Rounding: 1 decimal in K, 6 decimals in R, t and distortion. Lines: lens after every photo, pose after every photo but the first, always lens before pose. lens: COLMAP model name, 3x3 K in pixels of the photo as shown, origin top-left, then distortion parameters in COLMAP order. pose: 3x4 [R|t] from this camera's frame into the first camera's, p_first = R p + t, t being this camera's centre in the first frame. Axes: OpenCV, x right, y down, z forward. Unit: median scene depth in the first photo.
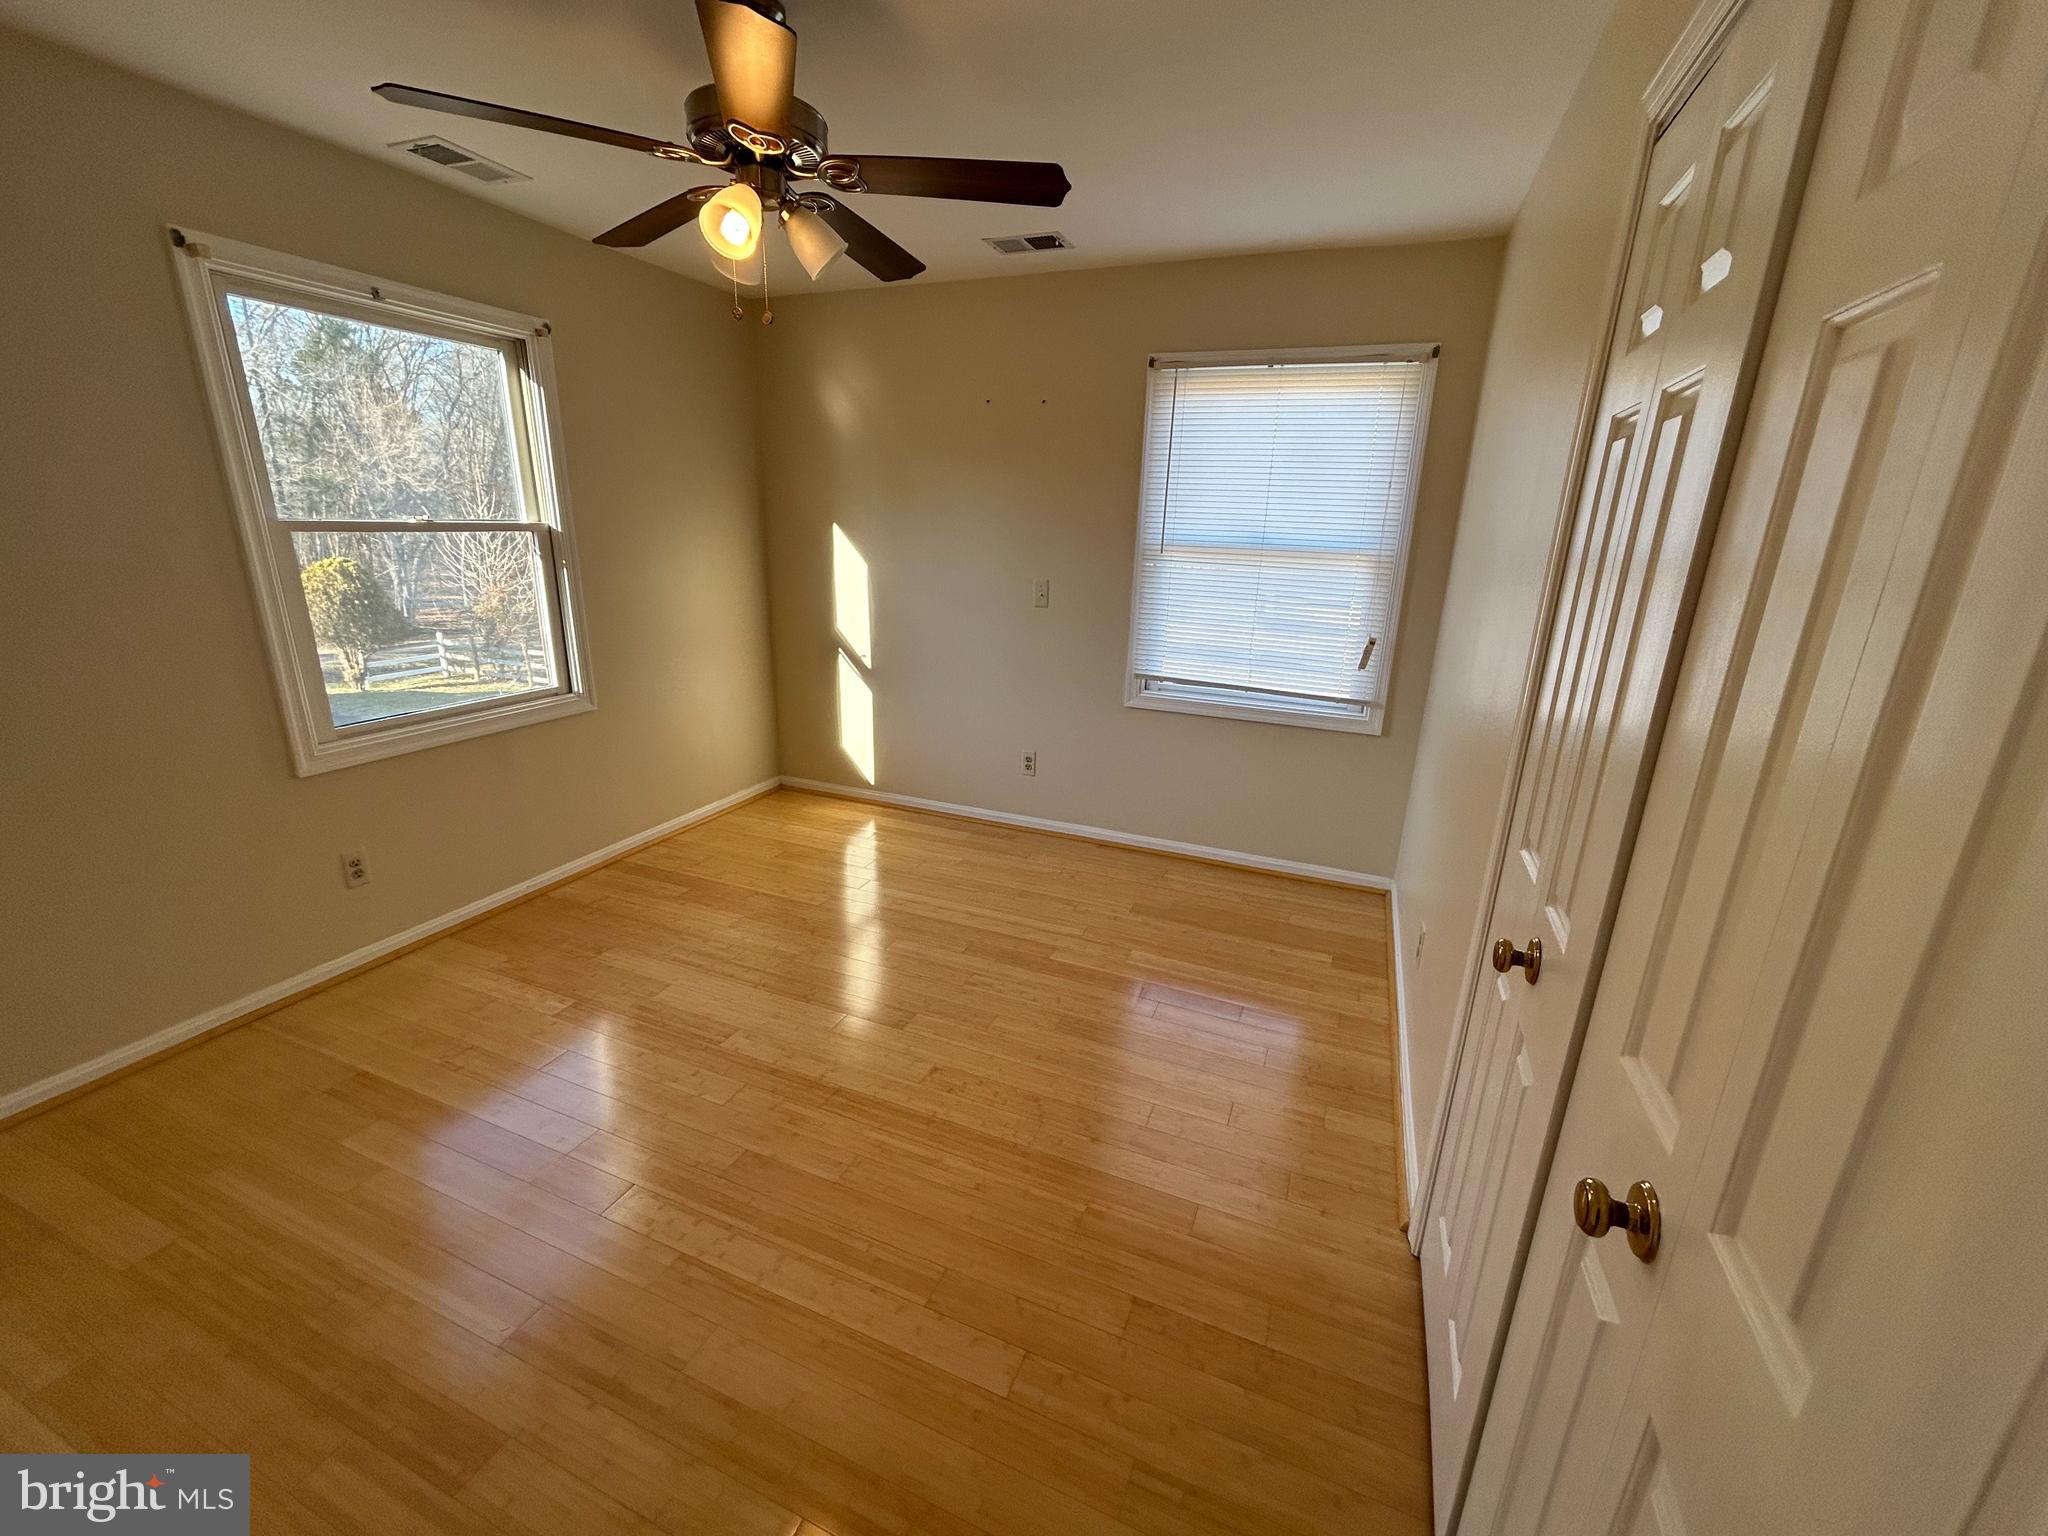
lens RADIAL K [[853.2, 0, 1018.8], [0, 853.2, 769.0], [0, 0, 1]] dist [0.000732, 0.000322]
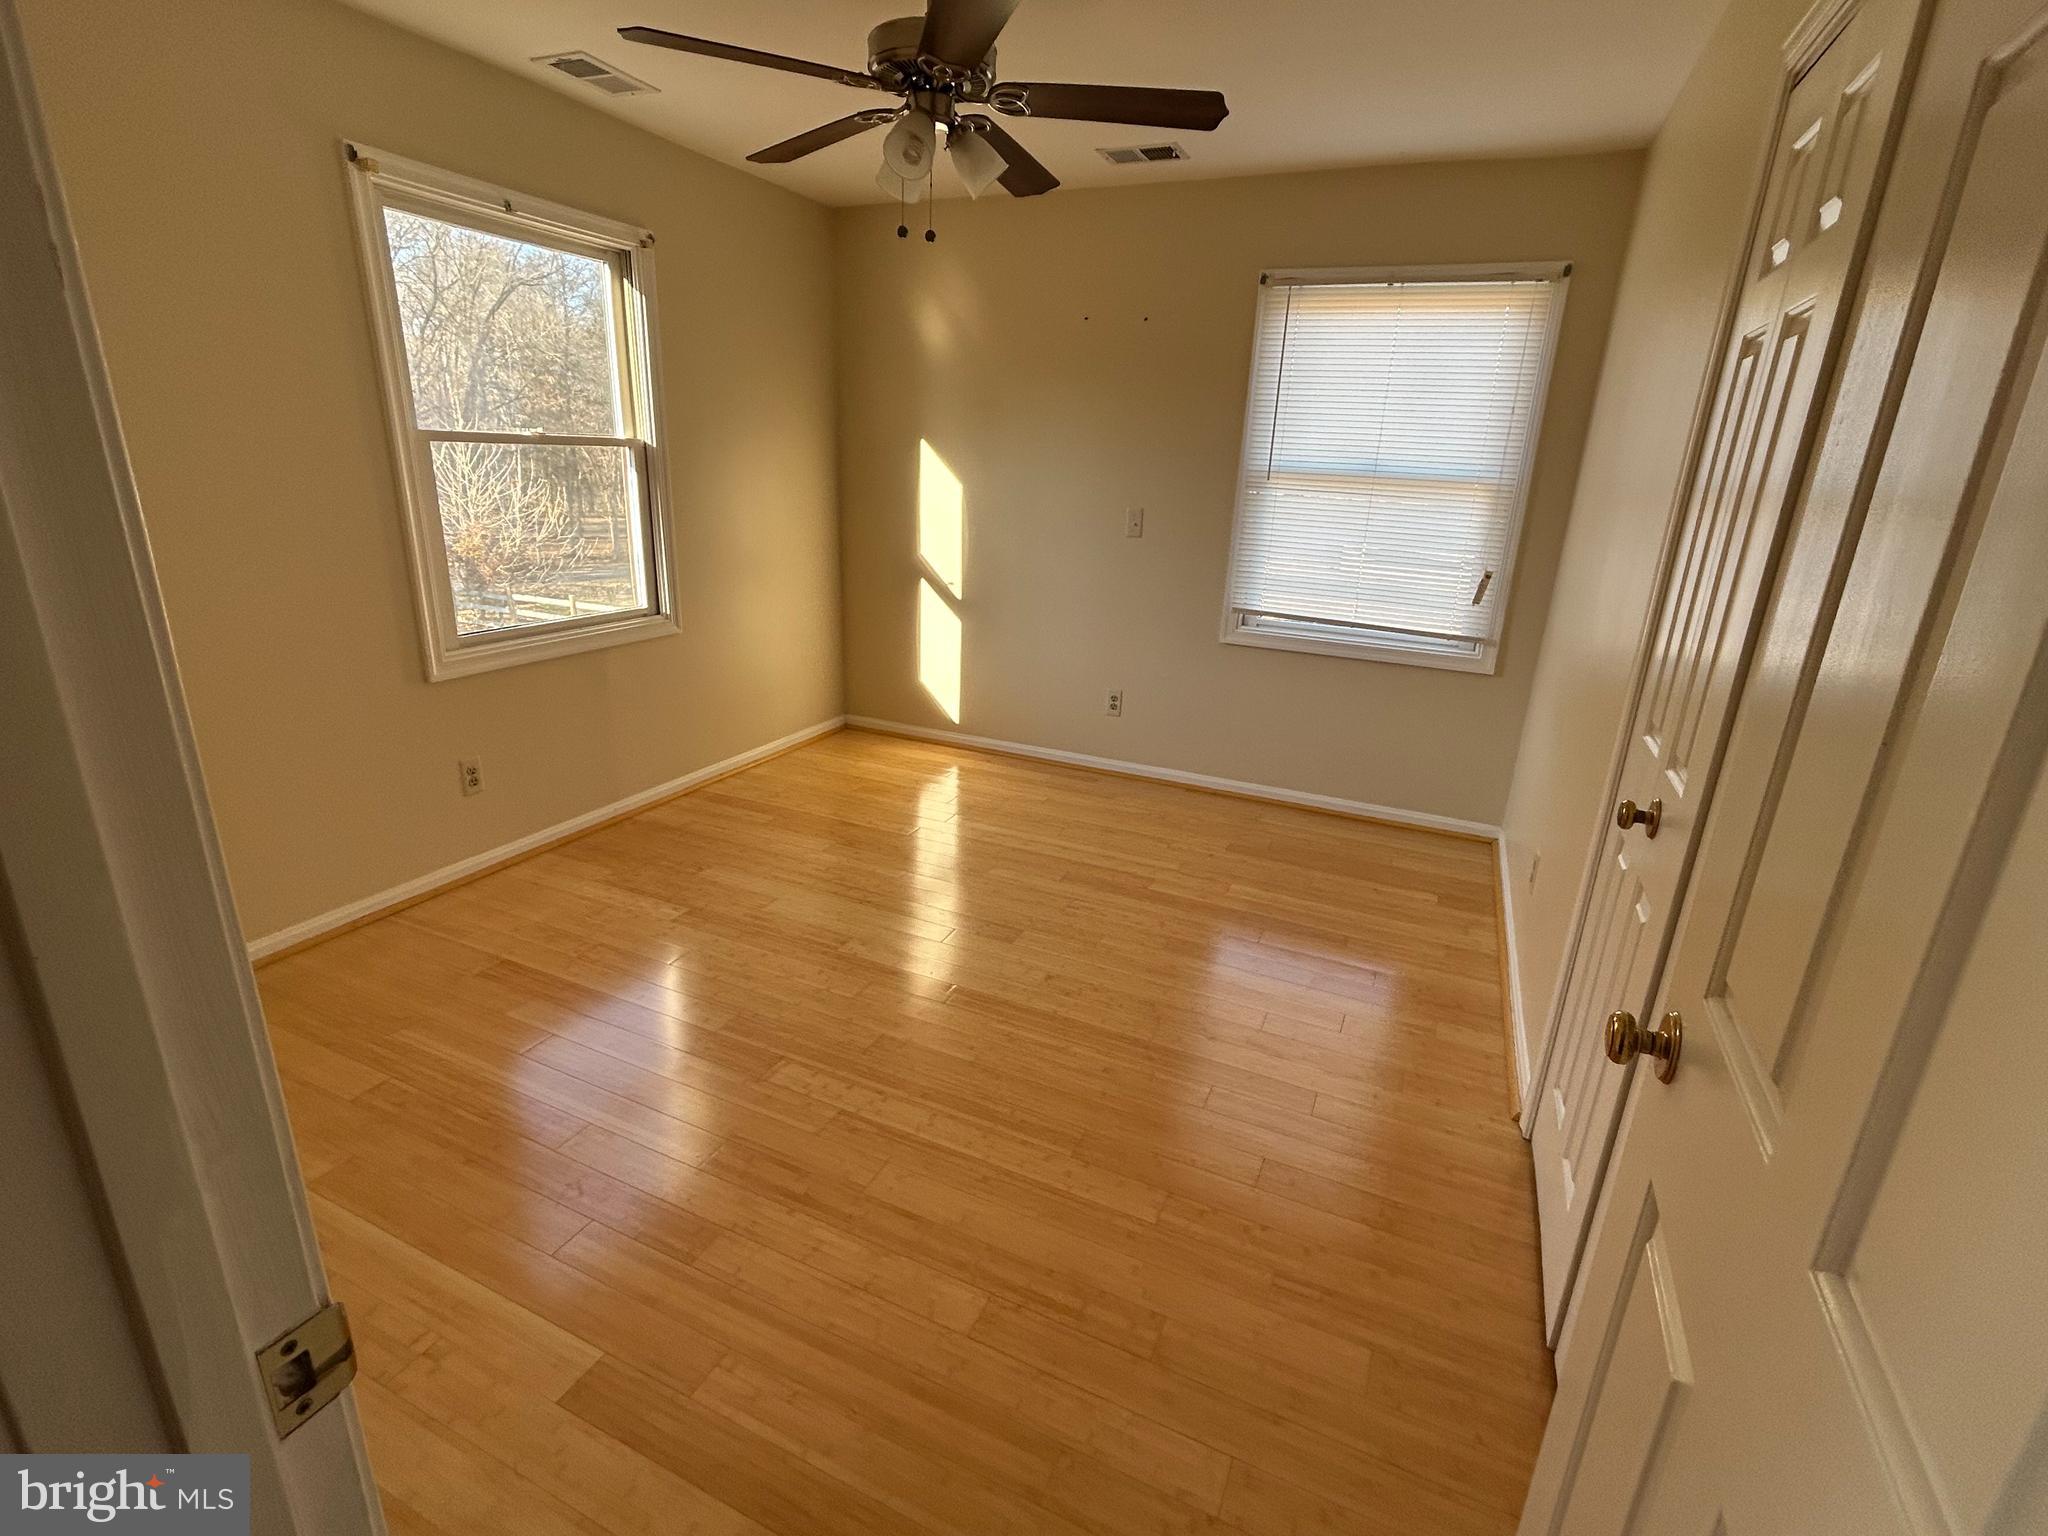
lens RADIAL K [[969.8, 0, 1025.8], [0, 969.8, 761.2], [0, 0, 1]] dist [-0.003619, 0.004739]
pose [[0.999304, 0.022529, -0.029721, -0.083444], [-0.021889, 0.999525, 0.021702, 0.058448], [0.030196, -0.021037, 0.999323, -0.133364]]
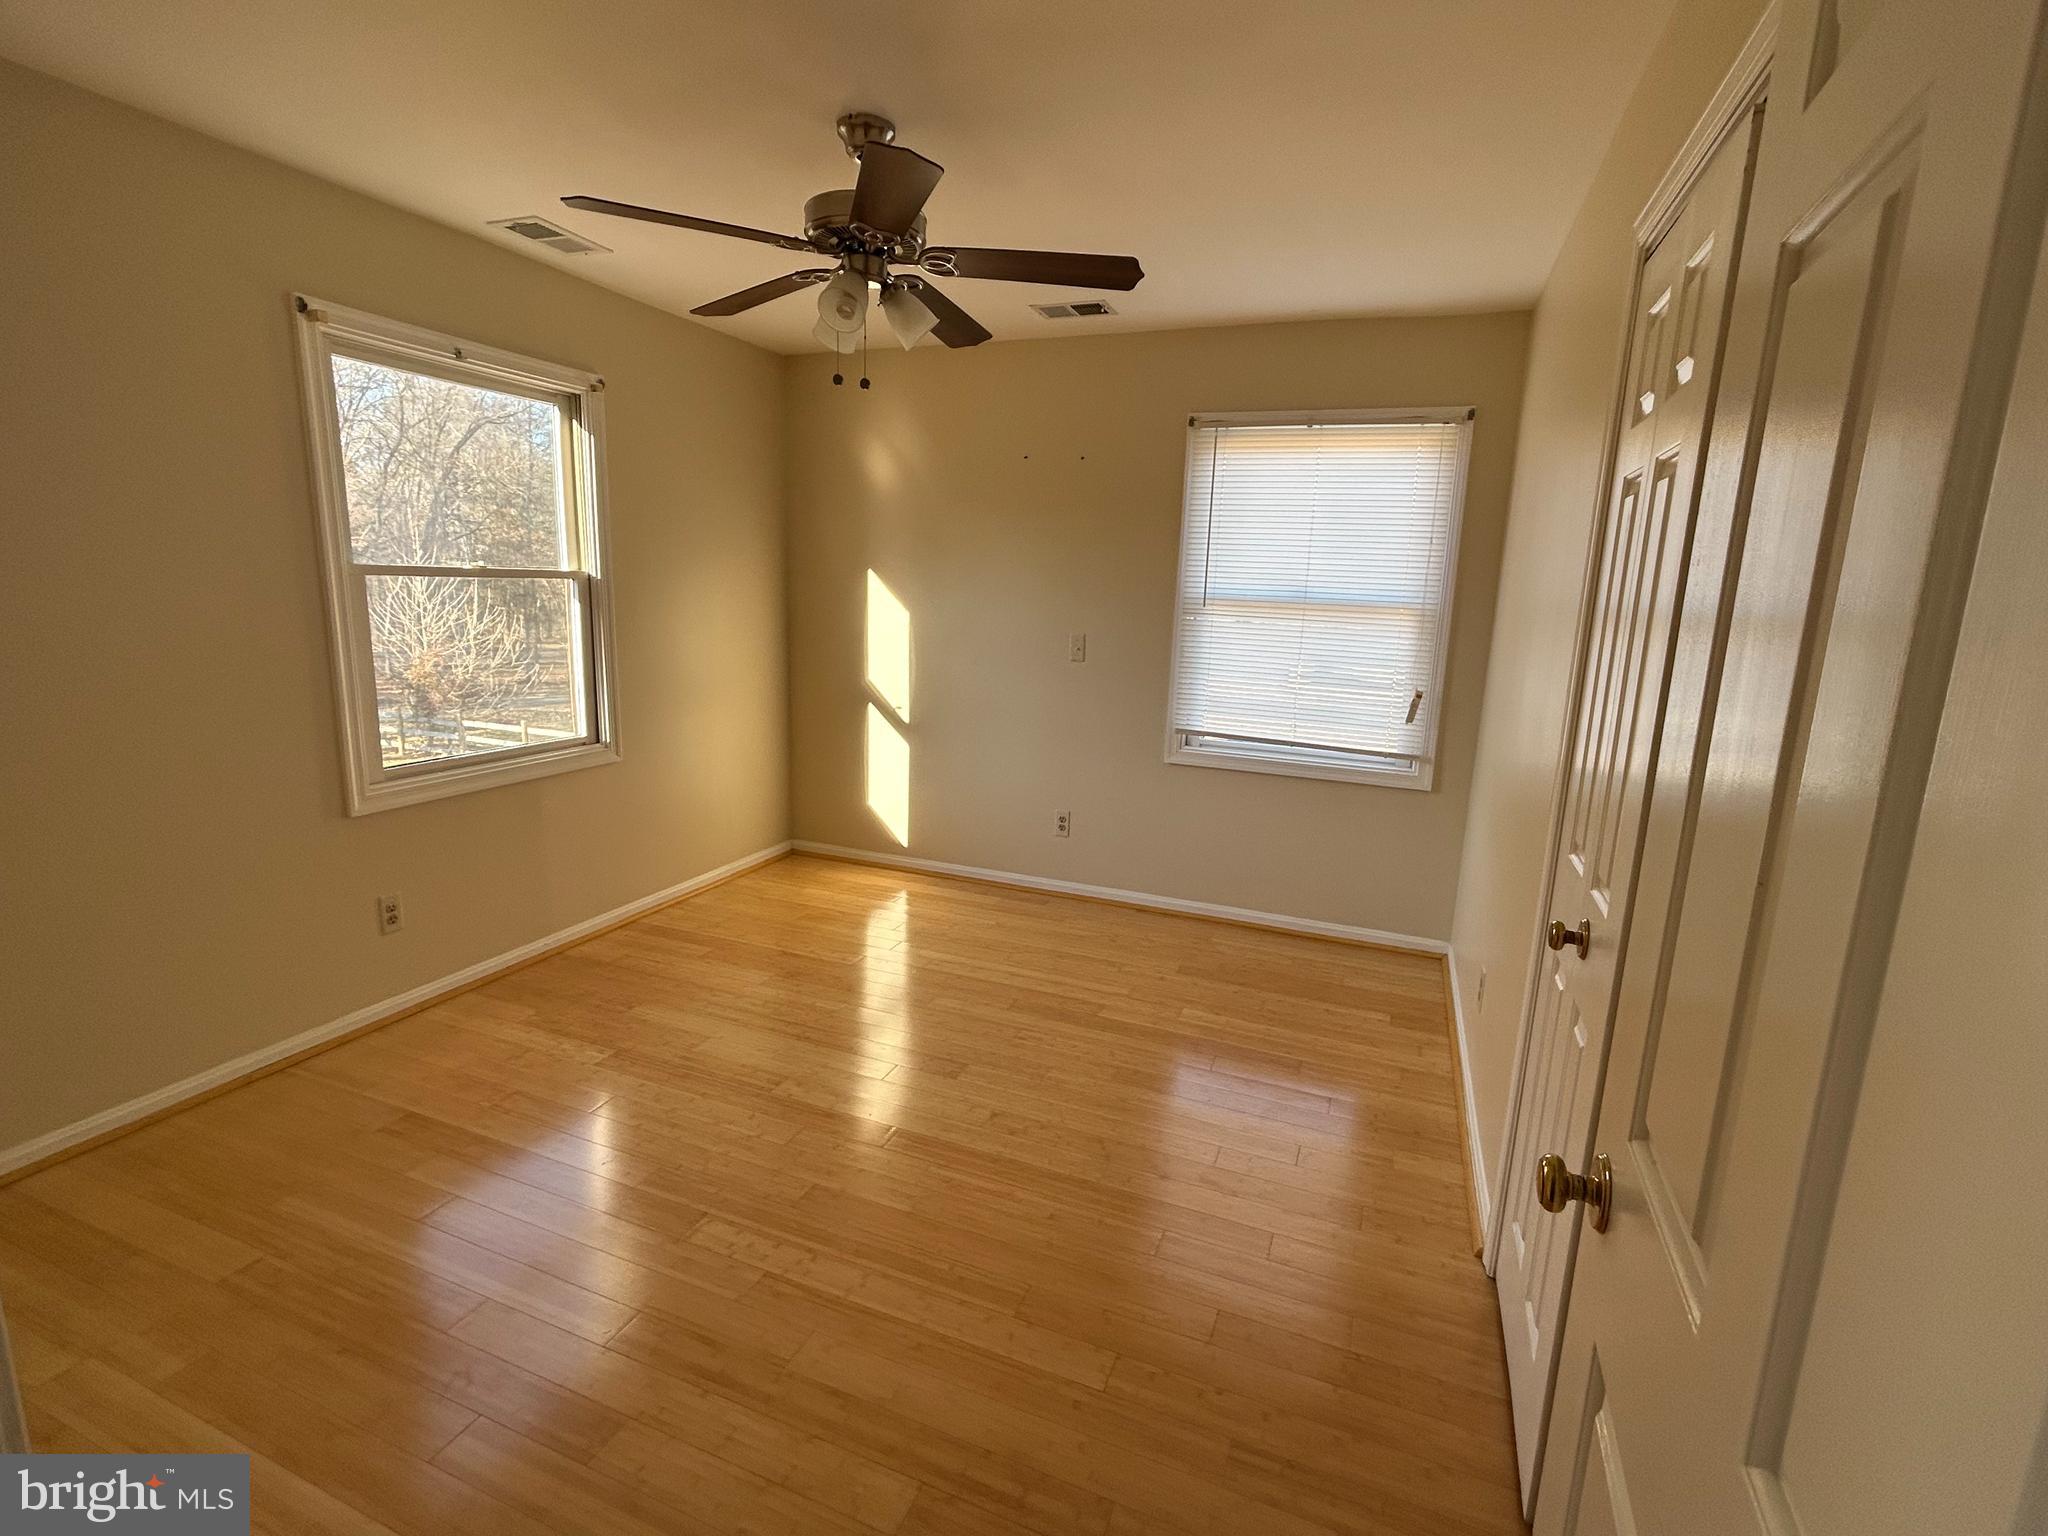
lens RADIAL K [[969.8, 0, 1025.8], [0, 969.8, 761.2], [0, 0, 1]] dist [-0.003619, 0.004739]
pose [[0.999920, 0.004977, 0.011650, -0.065622], [-0.003779, 0.994914, -0.100658, 0.051454], [-0.012092, 0.100606, 0.994853, -0.125914]]
